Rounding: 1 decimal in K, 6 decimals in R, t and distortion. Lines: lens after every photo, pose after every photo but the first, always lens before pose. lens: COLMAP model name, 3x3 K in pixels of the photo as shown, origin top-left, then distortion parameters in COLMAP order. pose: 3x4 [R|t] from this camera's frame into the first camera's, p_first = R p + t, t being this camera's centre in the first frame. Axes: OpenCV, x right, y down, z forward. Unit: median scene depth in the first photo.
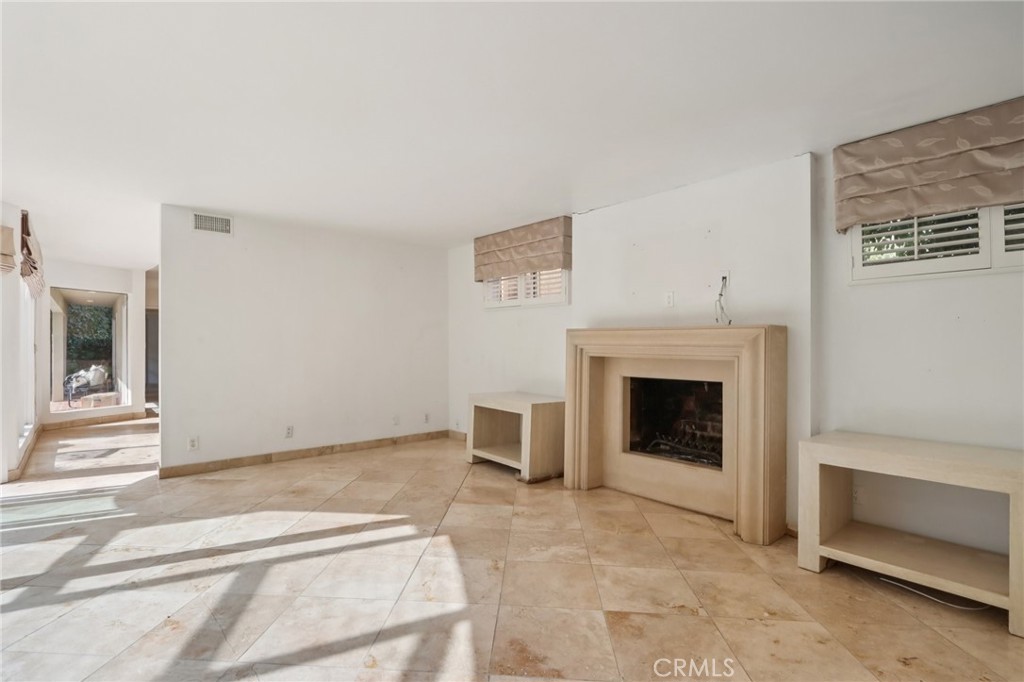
lens RADIAL K [[475.0, 0, 505.5], [0, 475.0, 336.9], [0, 0, 1]] dist [-0.017721, 0.002609]
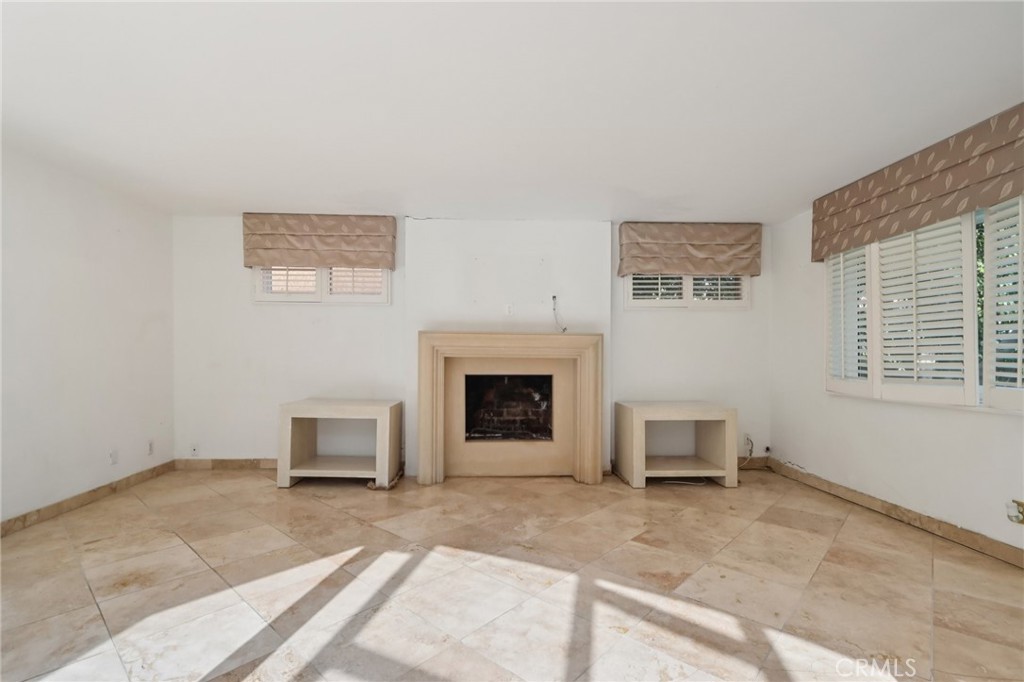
lens RADIAL K [[475.0, 0, 505.5], [0, 475.0, 338.7], [0, 0, 1]] dist [-0.017721, 0.002609]
pose [[0.630102, 0.017680, 0.776311, -0.624359], [-0.016857, 0.999817, -0.009087, 0.008069], [-0.776329, -0.007361, 0.630285, 0.239008]]
